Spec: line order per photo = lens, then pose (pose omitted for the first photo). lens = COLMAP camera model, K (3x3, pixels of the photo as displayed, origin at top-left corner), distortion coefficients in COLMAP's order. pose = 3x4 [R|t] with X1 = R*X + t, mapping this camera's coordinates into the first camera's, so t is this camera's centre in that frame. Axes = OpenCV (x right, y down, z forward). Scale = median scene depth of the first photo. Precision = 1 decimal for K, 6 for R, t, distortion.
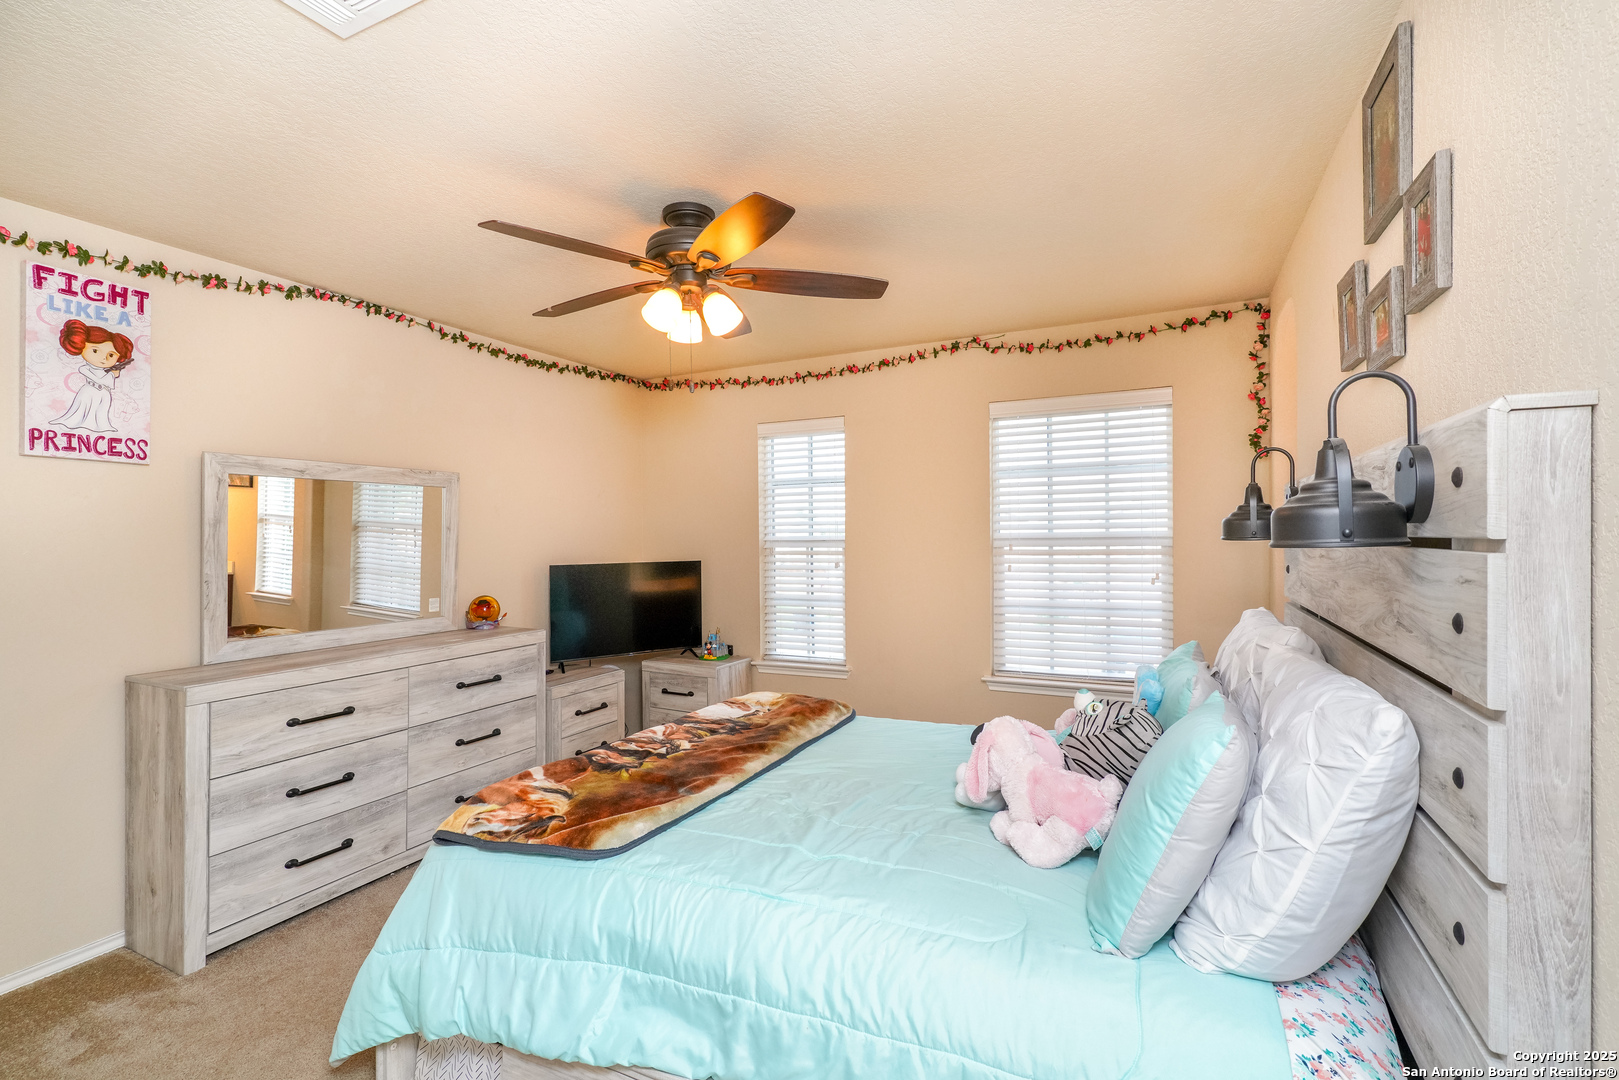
lens RADIAL K [[758.6, 0, 764.0], [0, 758.6, 532.1], [0, 0, 1]] dist [-0.031958, 0.014831]
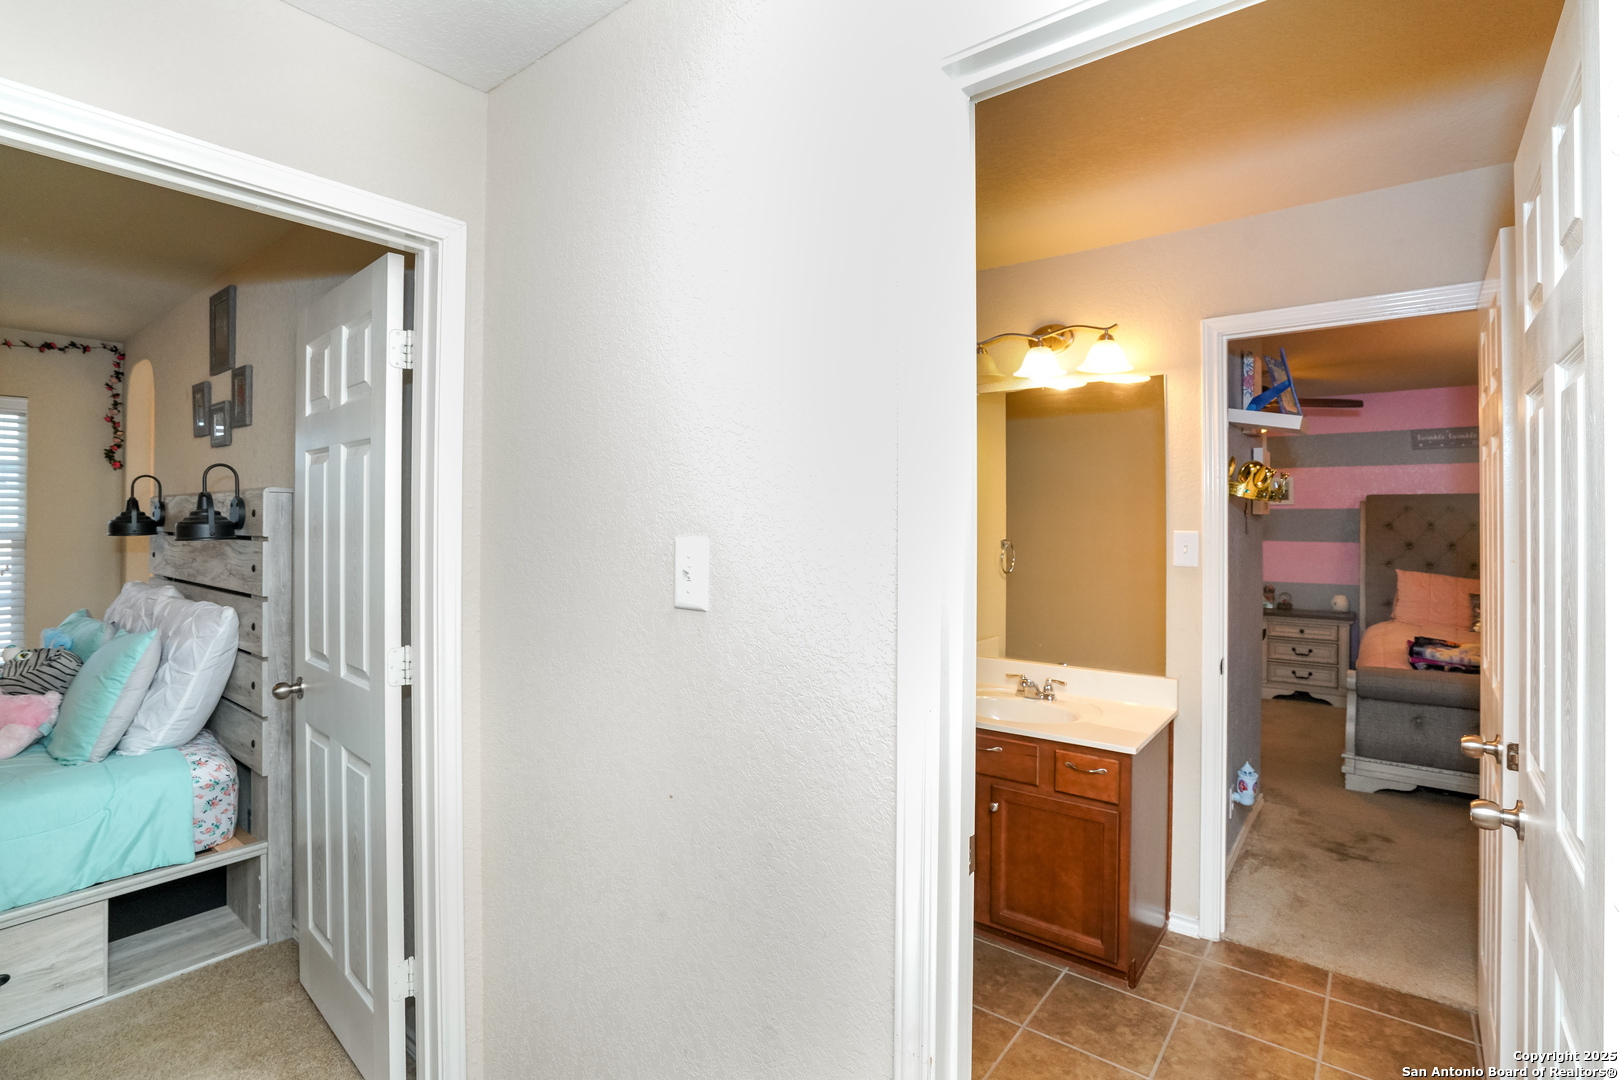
lens RADIAL K [[758.6, 0, 764.0], [0, 758.6, 532.1], [0, 0, 1]] dist [-0.031958, 0.014831]
pose [[0.221984, -0.001923, 0.975048, -0.794930], [-0.009345, 0.999948, 0.004100, -0.021630], [-0.975006, -0.010021, 0.221954, -0.854217]]
